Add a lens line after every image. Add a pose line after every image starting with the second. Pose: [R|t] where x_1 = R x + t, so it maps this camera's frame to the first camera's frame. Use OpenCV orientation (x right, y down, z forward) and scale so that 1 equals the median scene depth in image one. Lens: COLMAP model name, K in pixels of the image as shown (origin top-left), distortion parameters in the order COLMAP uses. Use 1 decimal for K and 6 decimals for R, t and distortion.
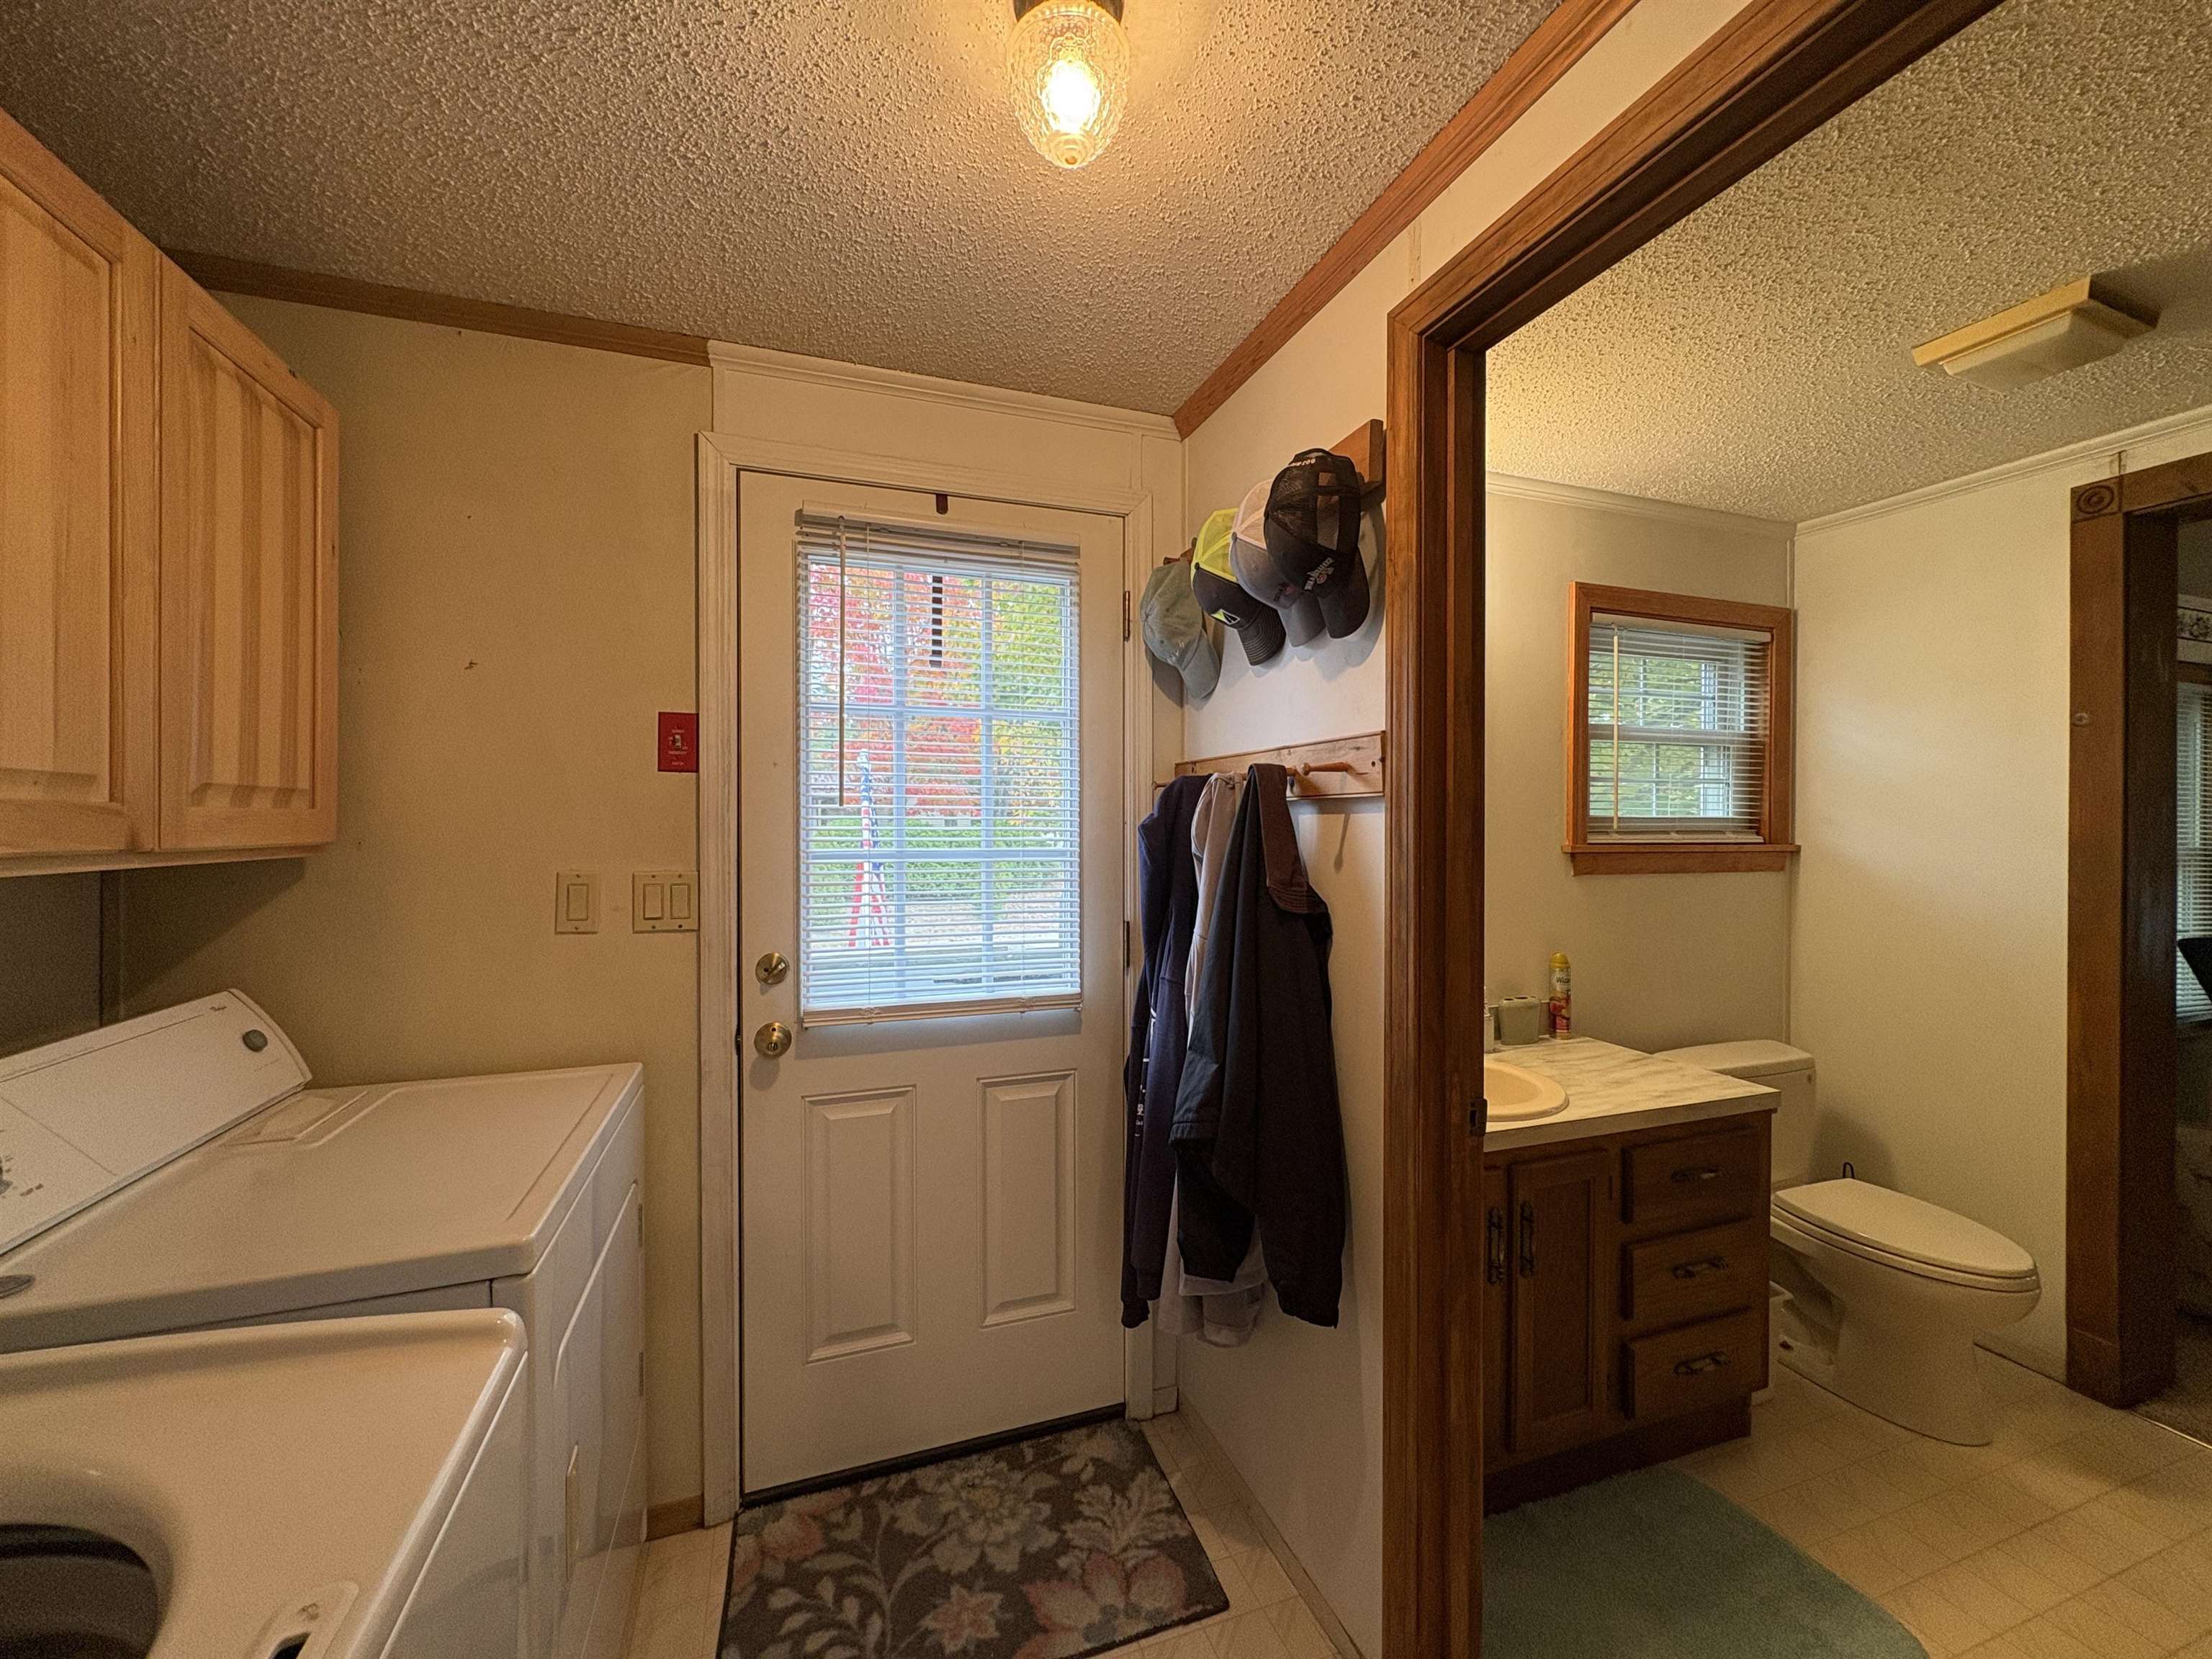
lens RADIAL K [[882.8, 0, 1096.5], [0, 882.8, 826.6], [0, 0, 1]] dist [-0.000767, -0.000029]
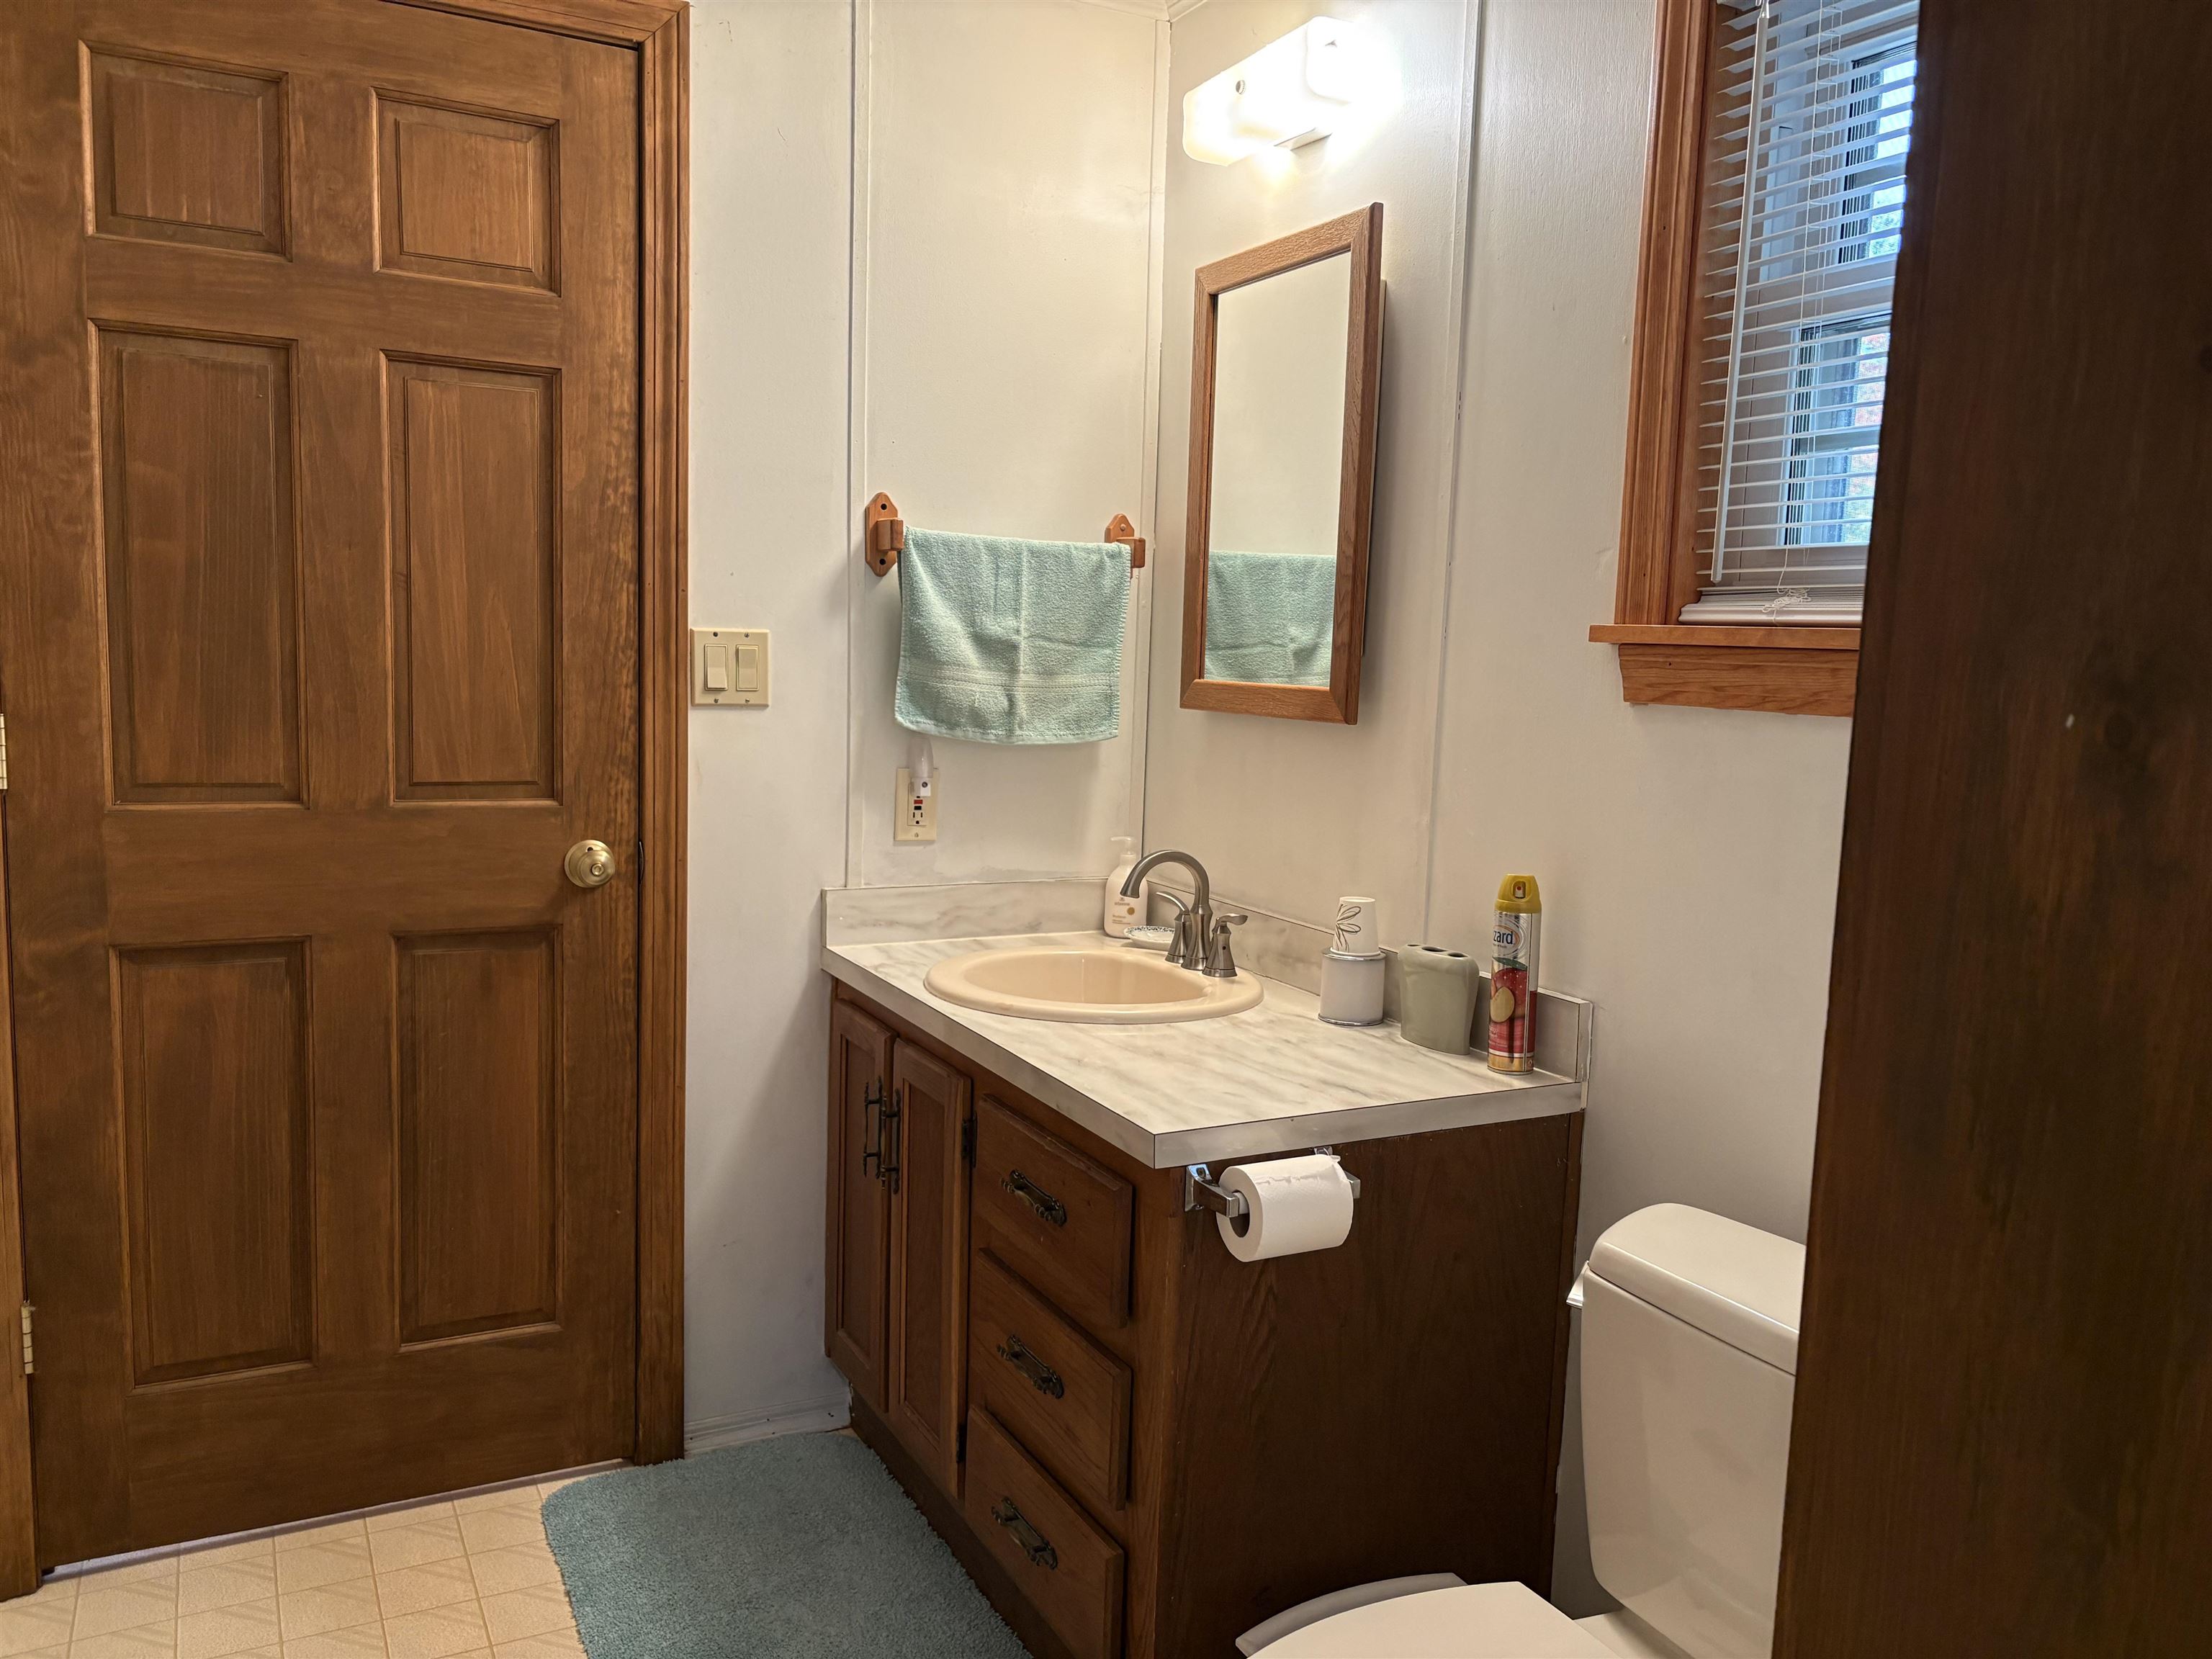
lens RADIAL K [[1691.6, 0, 1106.0], [0, 1691.6, 829.5], [0, 0, 1]] dist [0.063582, -0.056900]
pose [[0.139954, 0.120061, -0.982852, 1.264293], [-0.037879, 0.992544, 0.115852, 0.033204], [0.989433, 0.021015, 0.143458, 0.663318]]
